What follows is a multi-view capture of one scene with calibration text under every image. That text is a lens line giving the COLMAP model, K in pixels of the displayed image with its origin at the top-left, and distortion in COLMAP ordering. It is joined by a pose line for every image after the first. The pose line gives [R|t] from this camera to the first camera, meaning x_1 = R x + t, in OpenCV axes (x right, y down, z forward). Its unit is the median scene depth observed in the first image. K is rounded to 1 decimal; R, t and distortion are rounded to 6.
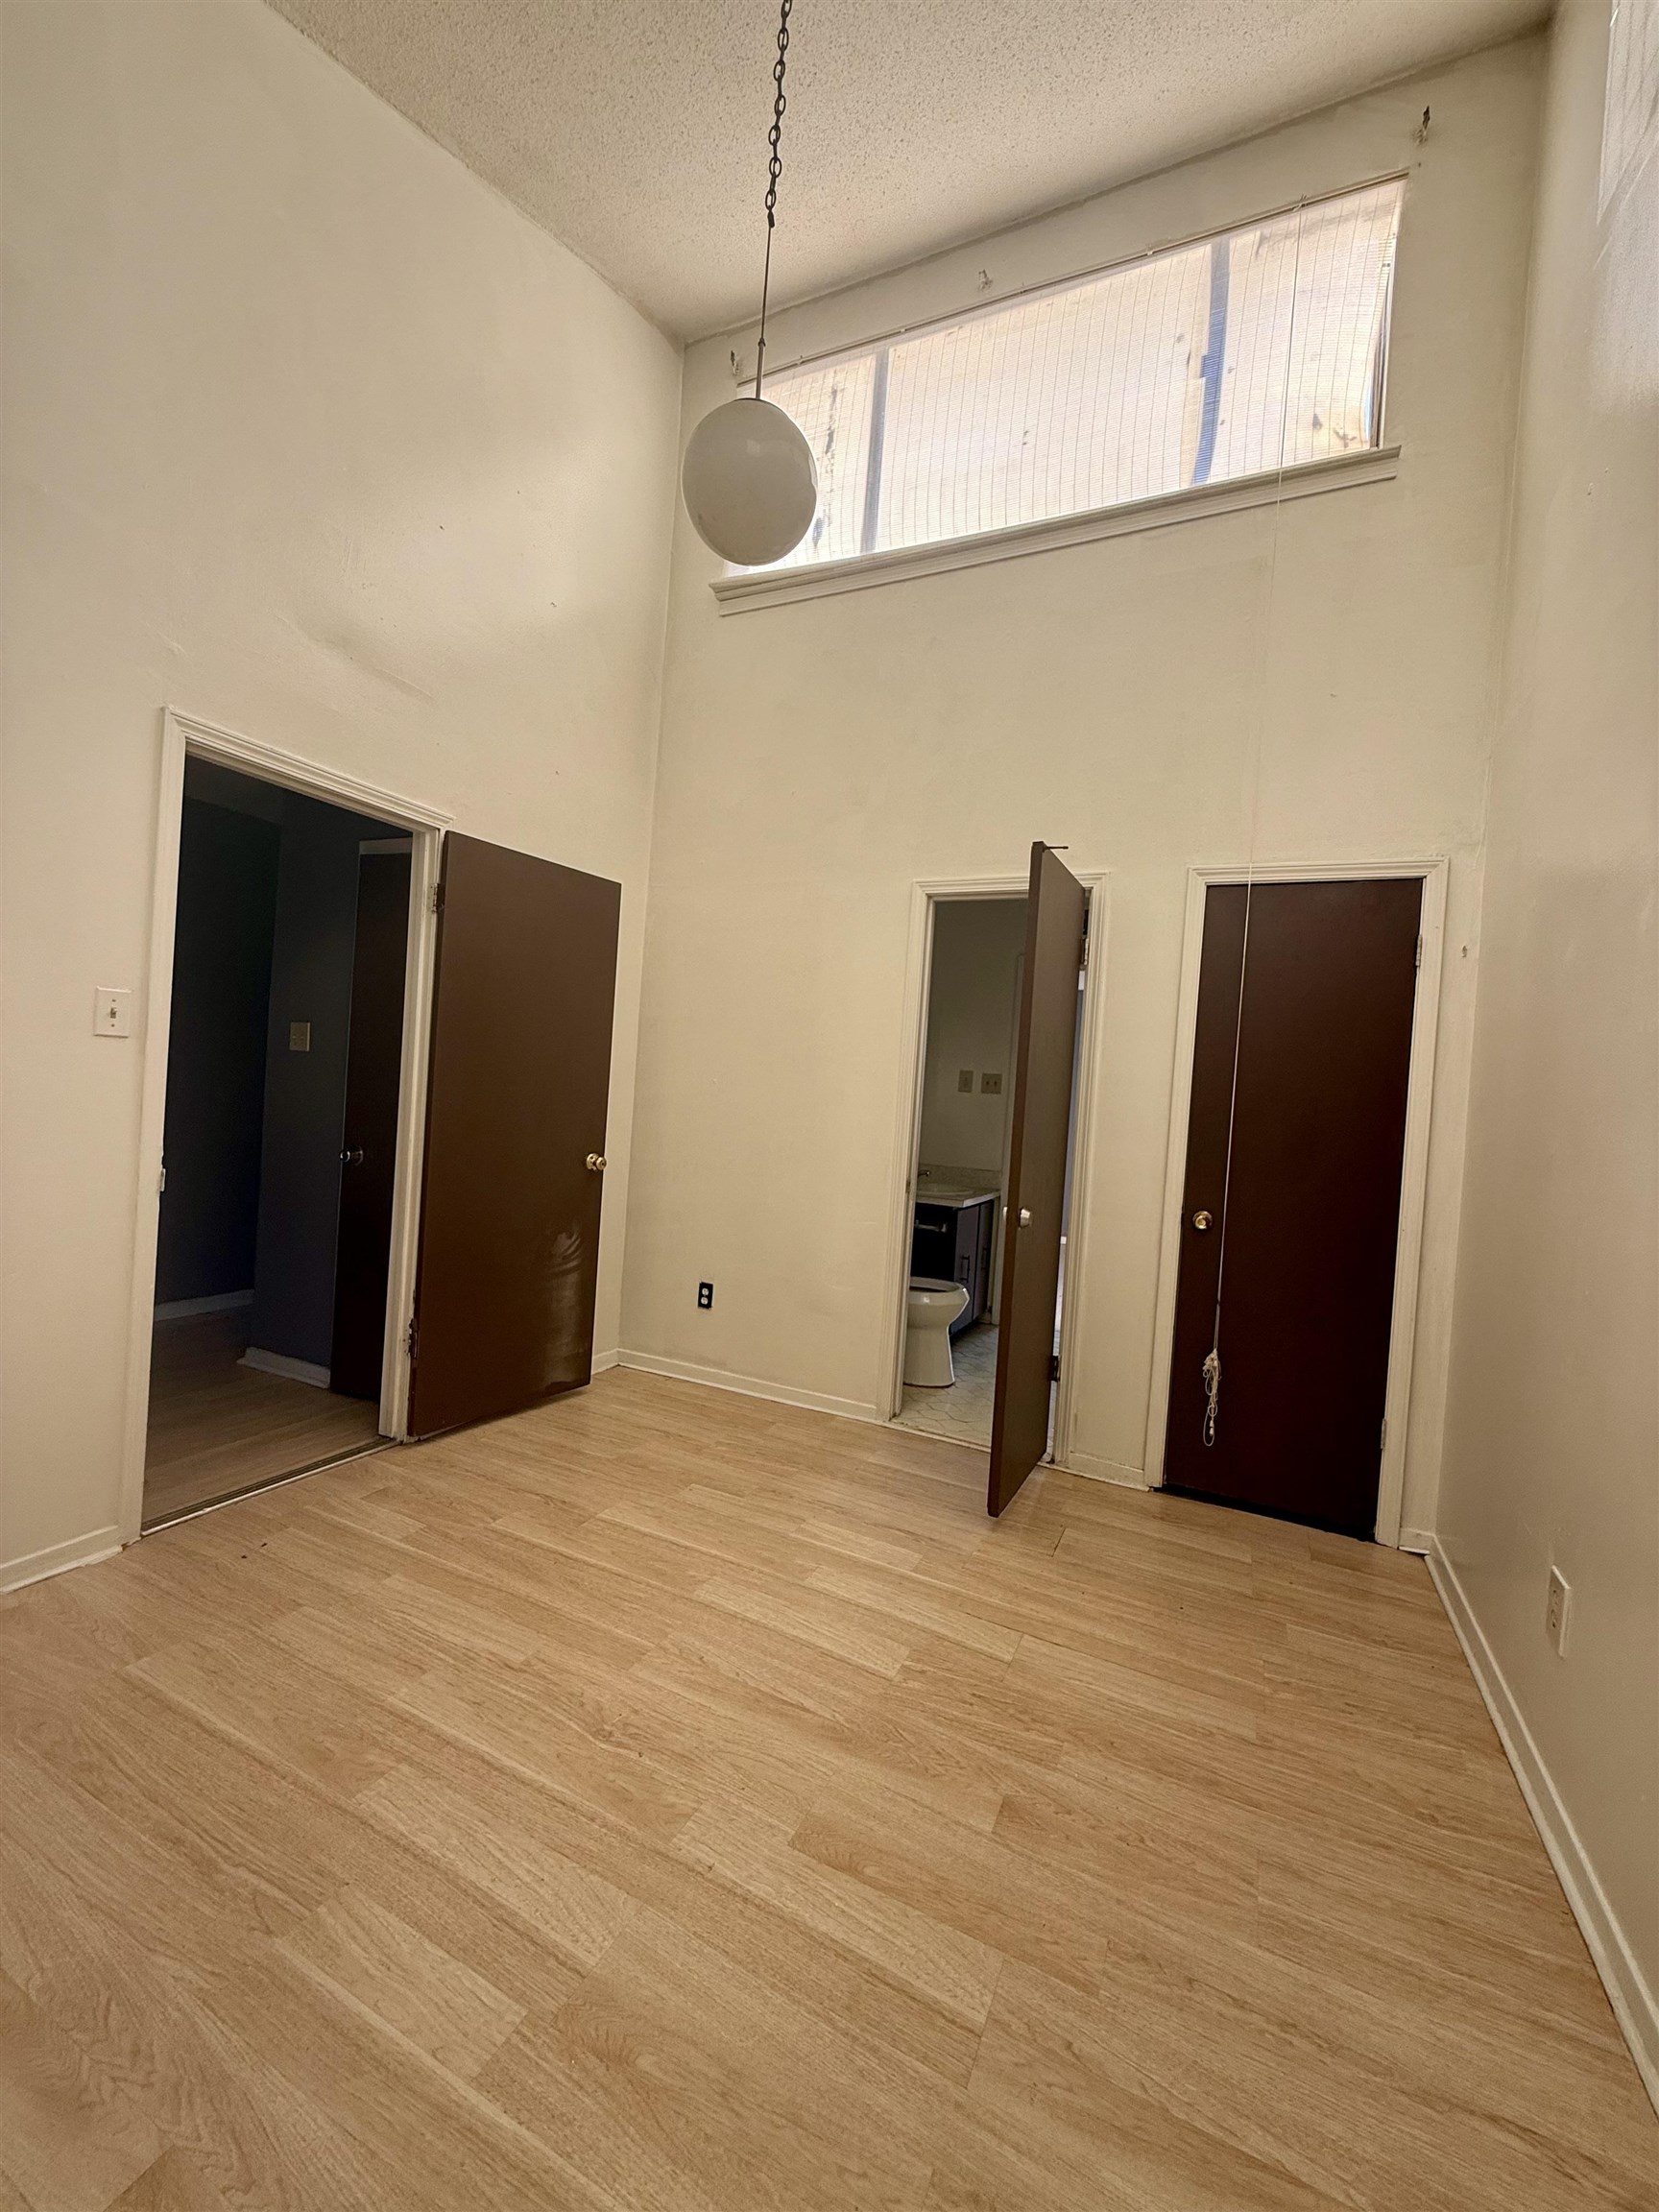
lens RADIAL K [[884.9, 0, 831.1], [0, 884.9, 1108.7], [0, 0, 1]] dist [0.000912, -0.000238]
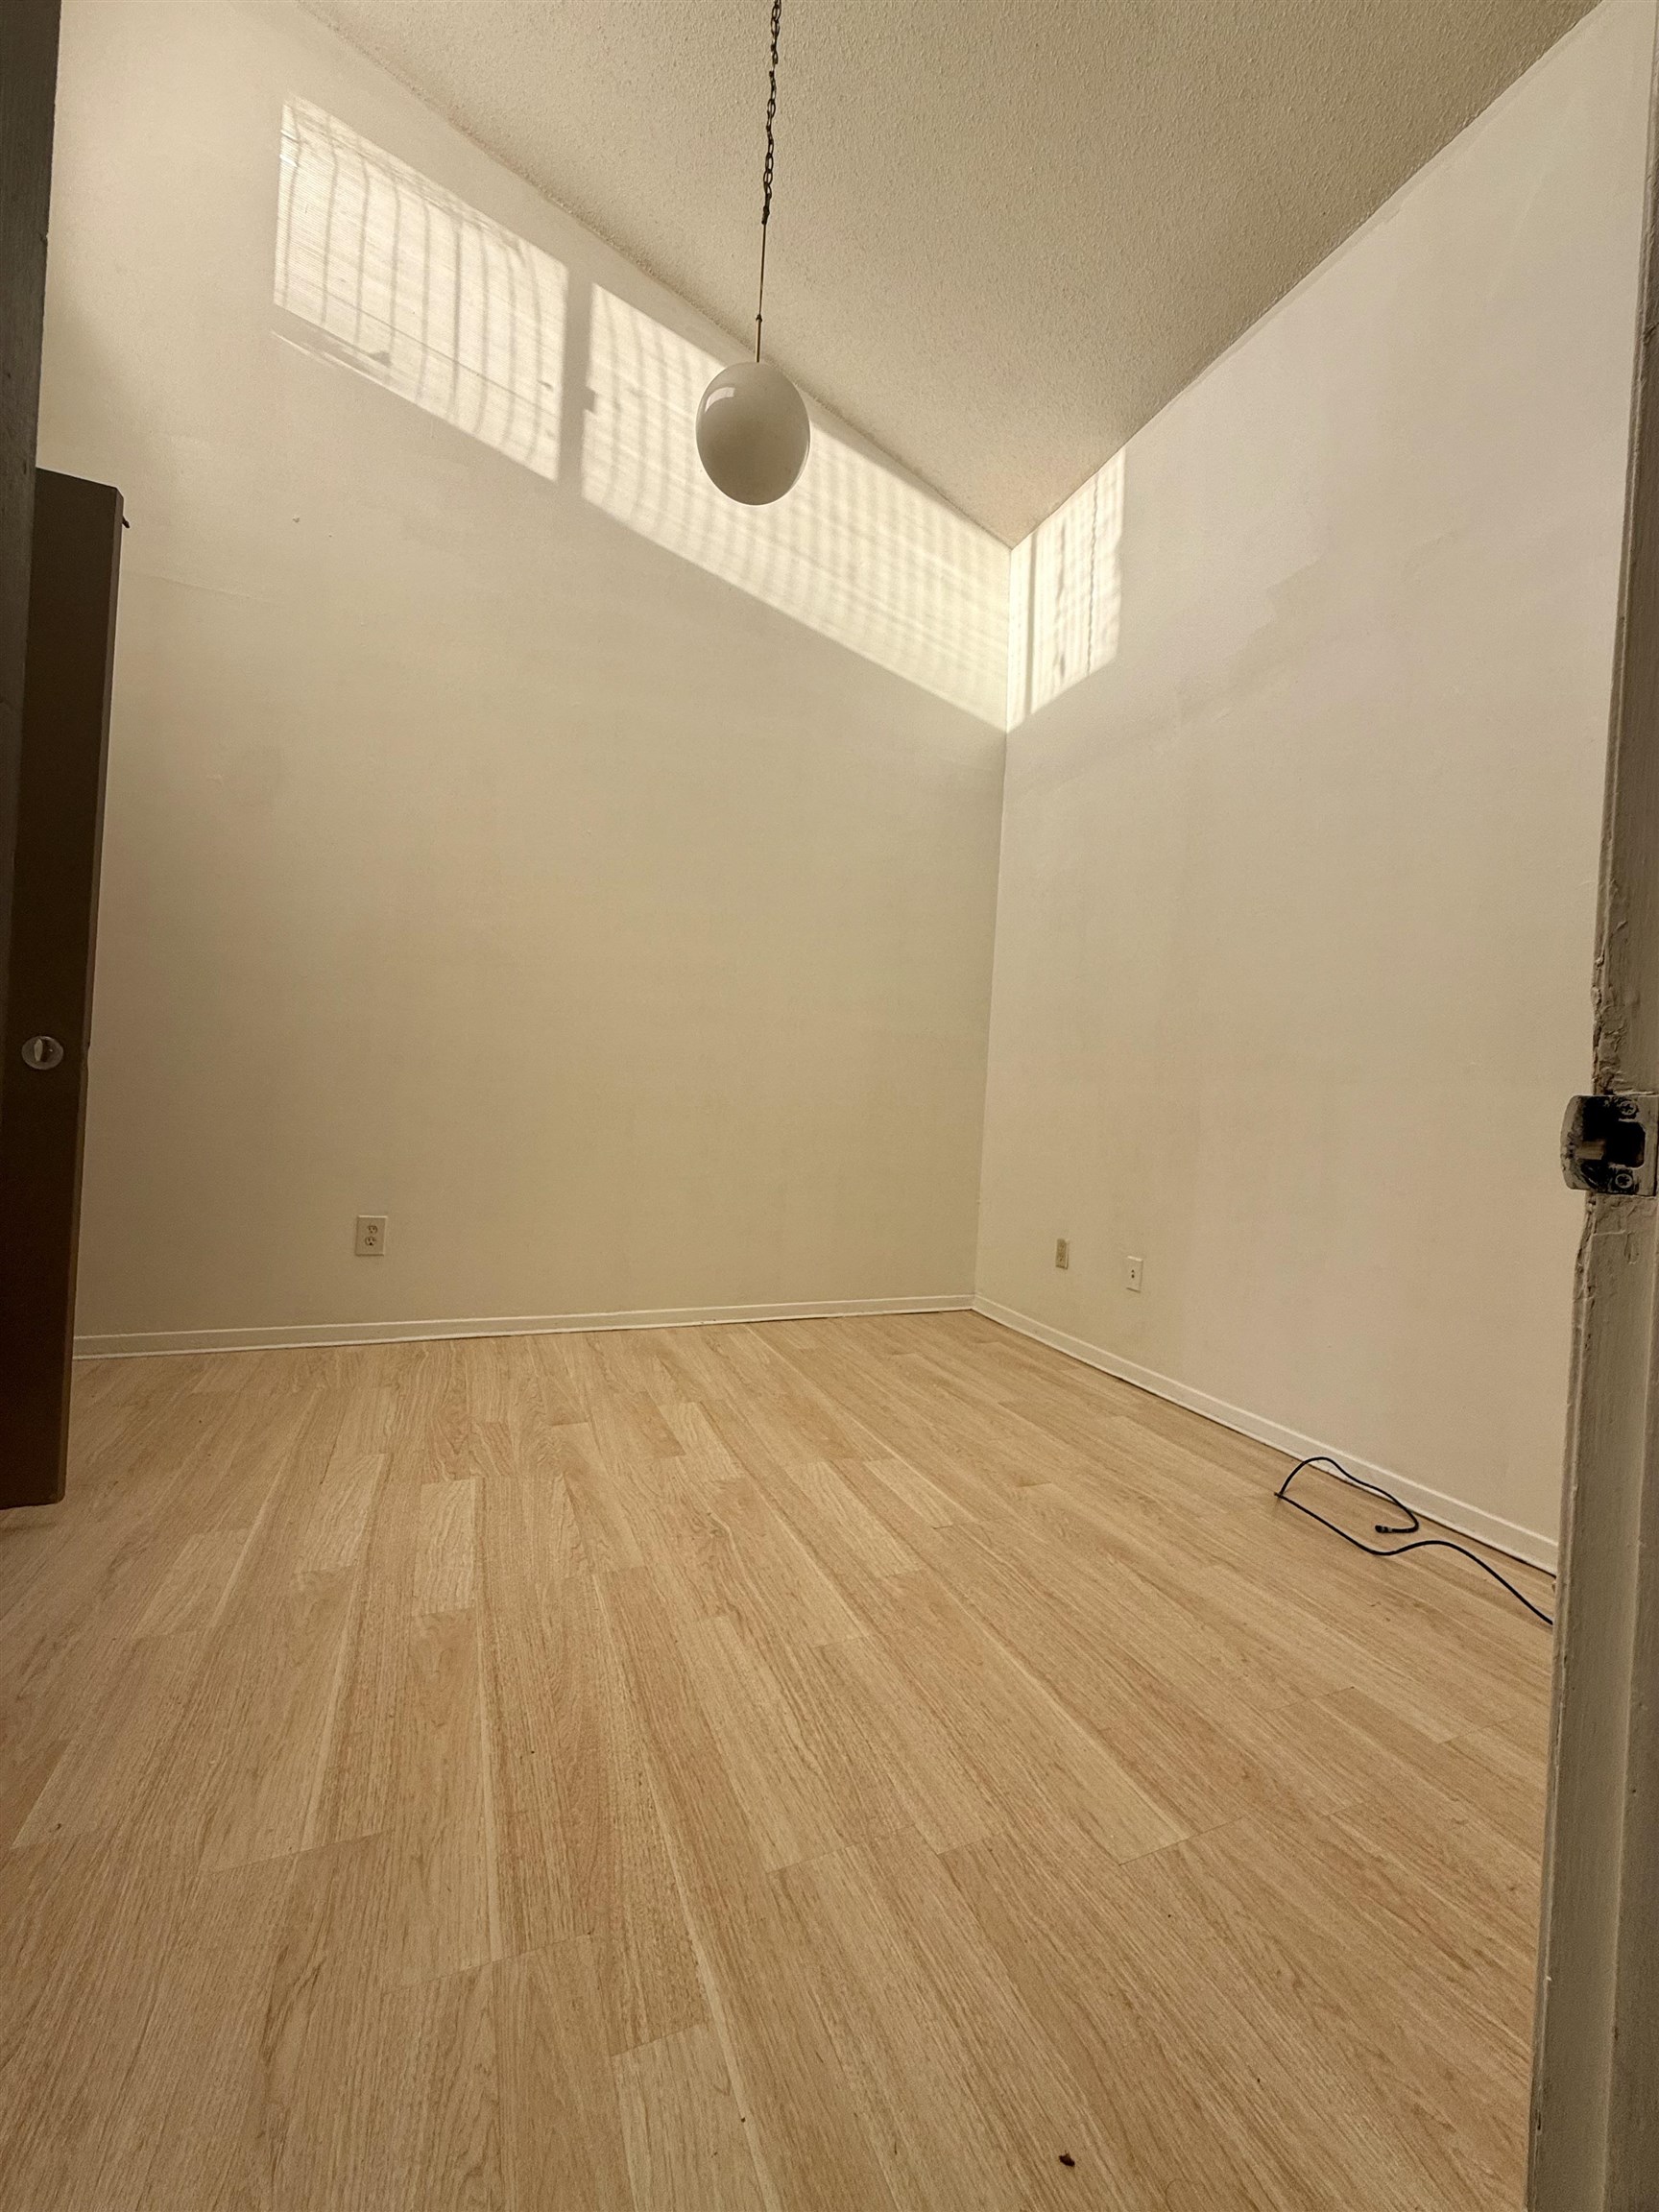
lens RADIAL K [[884.9, 0, 828.4], [0, 884.9, 1099.3], [0, 0, 1]] dist [0.000912, -0.000238]
pose [[-0.747157, -0.109120, 0.655629, -0.932495], [-0.096403, 0.993792, 0.055542, 0.095848], [-0.657619, -0.021706, -0.753038, 1.605033]]
